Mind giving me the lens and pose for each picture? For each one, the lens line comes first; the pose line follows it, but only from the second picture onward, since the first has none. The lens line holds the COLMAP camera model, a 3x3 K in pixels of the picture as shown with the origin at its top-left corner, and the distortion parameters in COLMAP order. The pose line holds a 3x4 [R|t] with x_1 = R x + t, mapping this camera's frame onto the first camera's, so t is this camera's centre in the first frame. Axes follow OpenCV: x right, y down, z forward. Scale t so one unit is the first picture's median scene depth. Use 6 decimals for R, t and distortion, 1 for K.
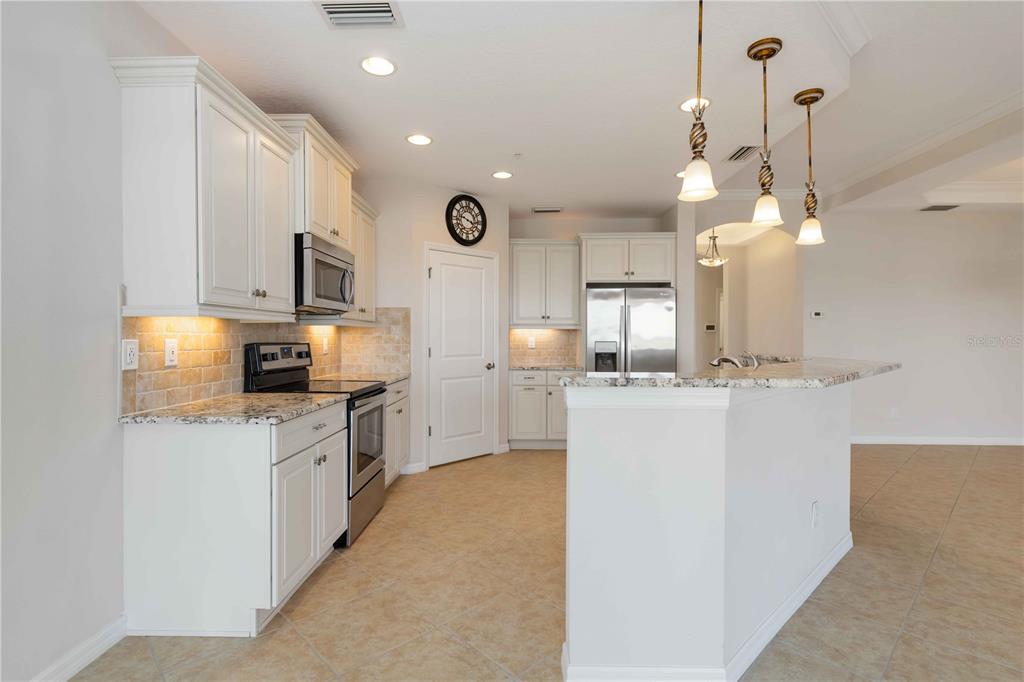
lens RADIAL K [[500.7, 0, 510.5], [0, 500.7, 338.7], [0, 0, 1]] dist [0.003789, 0.000384]
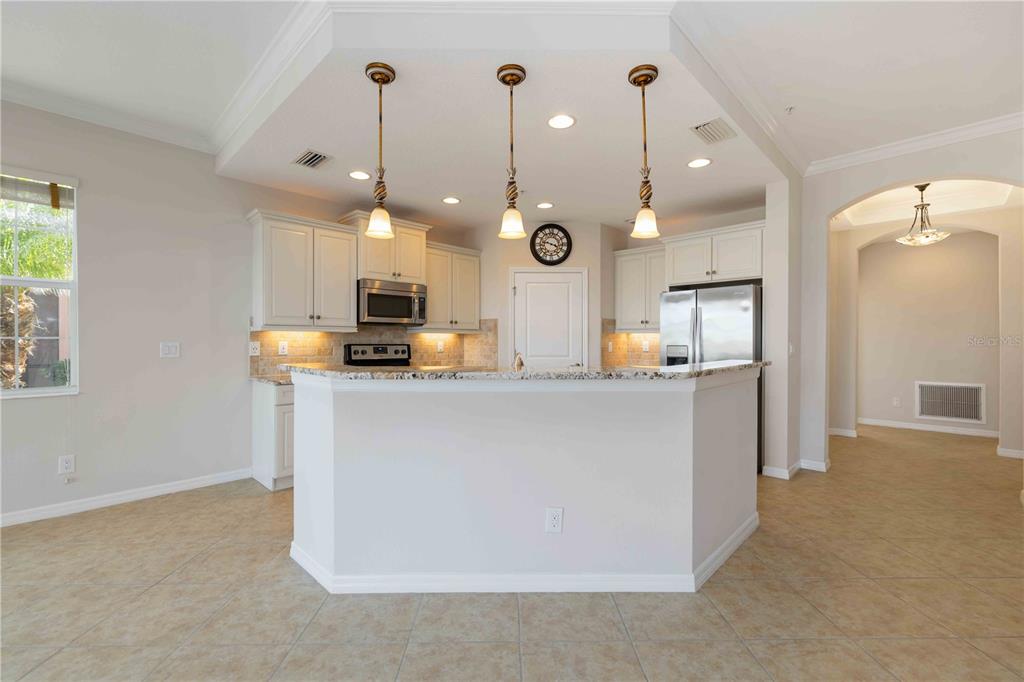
lens RADIAL K [[443.7, 0, 510.3], [0, 443.7, 341.3], [0, 0, 1]] dist [0.000166, 0.000091]
pose [[0.726615, 0.001879, -0.687042, 0.637511], [-0.003106, 0.999995, -0.000550, -0.001459], [0.687038, 0.002533, 0.726617, 0.168399]]
